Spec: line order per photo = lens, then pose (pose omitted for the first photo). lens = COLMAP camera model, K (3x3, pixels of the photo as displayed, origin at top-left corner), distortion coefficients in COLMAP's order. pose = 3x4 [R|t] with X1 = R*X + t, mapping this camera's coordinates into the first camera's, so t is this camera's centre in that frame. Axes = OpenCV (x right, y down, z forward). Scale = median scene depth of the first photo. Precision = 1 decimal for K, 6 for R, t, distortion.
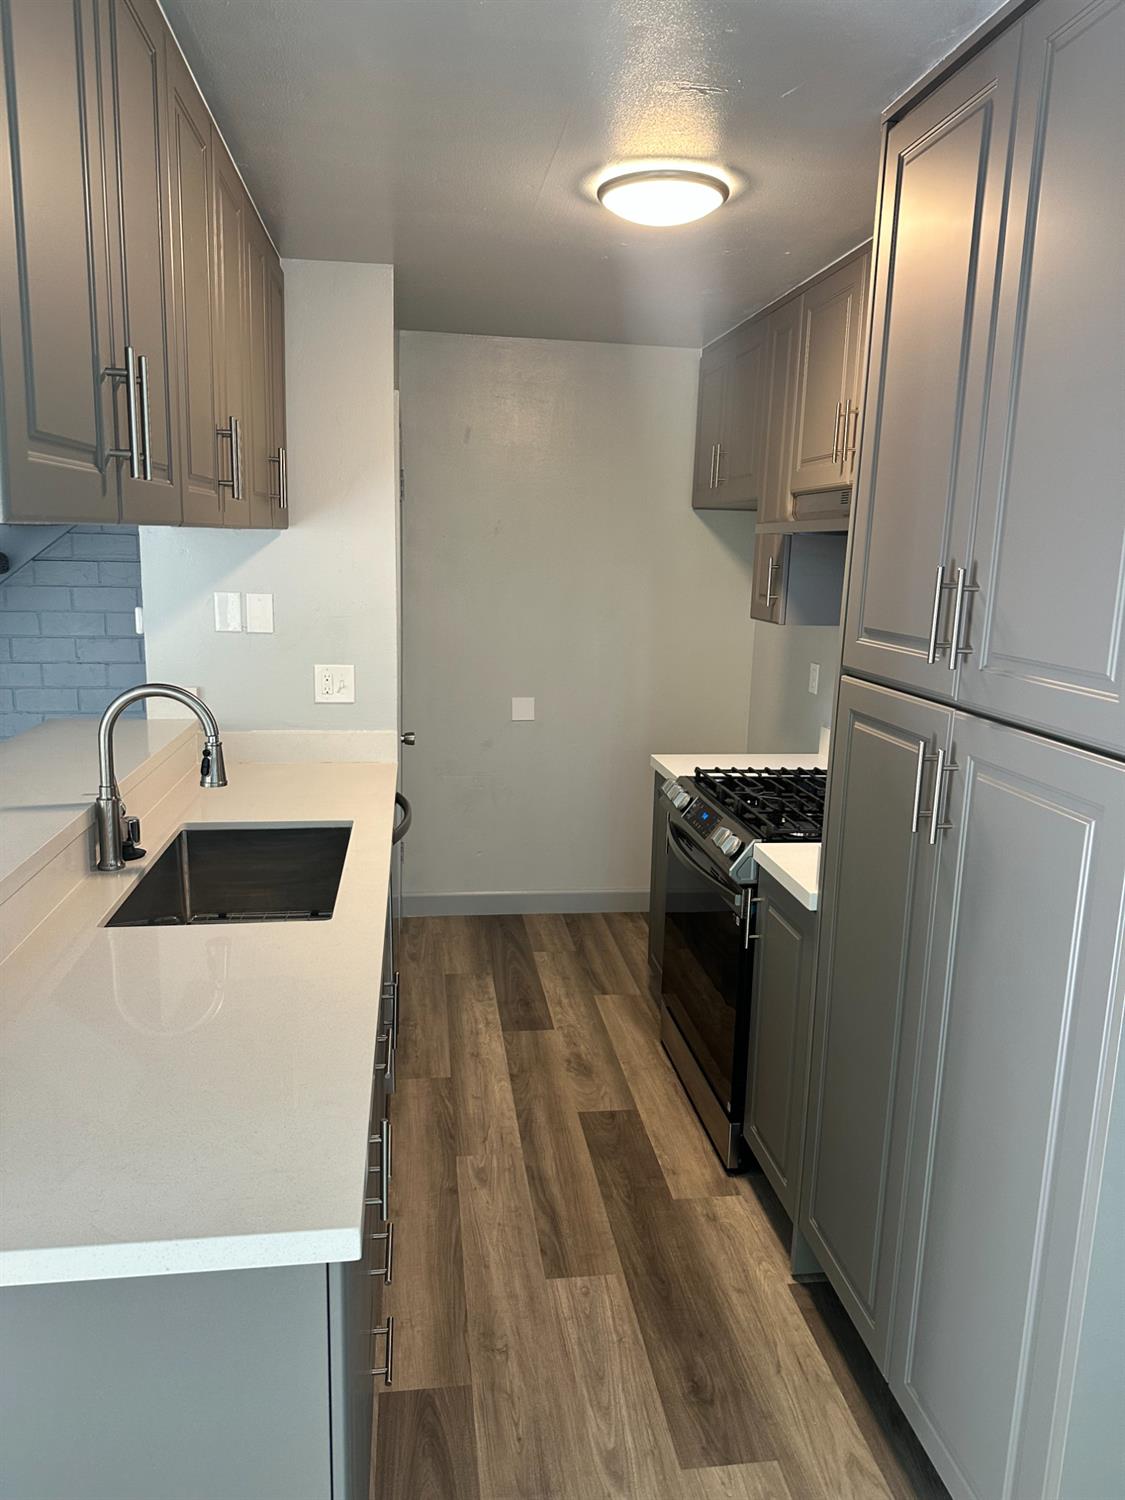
lens RADIAL K [[1032.9, 0, 562.5], [0, 1032.9, 750.0], [0, 0, 1]] dist [0.005441, 0.001399]
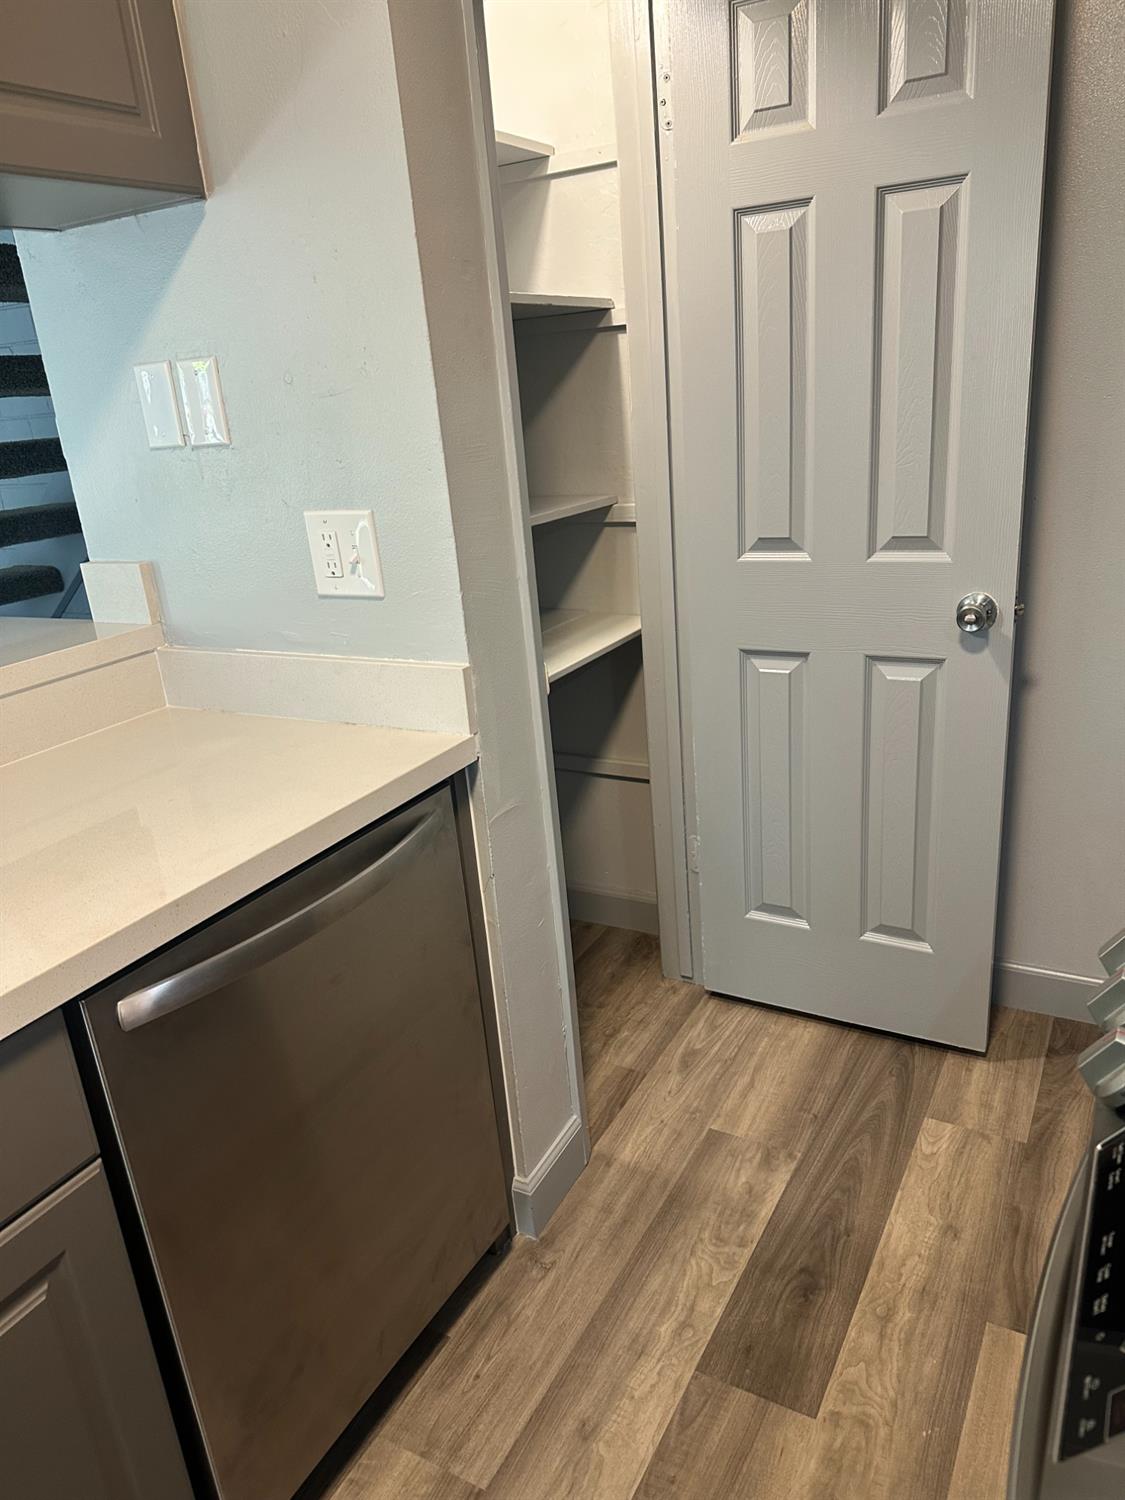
lens RADIAL K [[1070.6, 0, 562.5], [0, 1070.6, 750.0], [0, 0, 1]] dist [-0.002431, -0.001279]
pose [[0.789497, 0.120155, -0.601878, 0.131323], [-0.017089, 0.984573, 0.174136, -0.057810], [0.613517, -0.127194, 0.779371, 0.629640]]
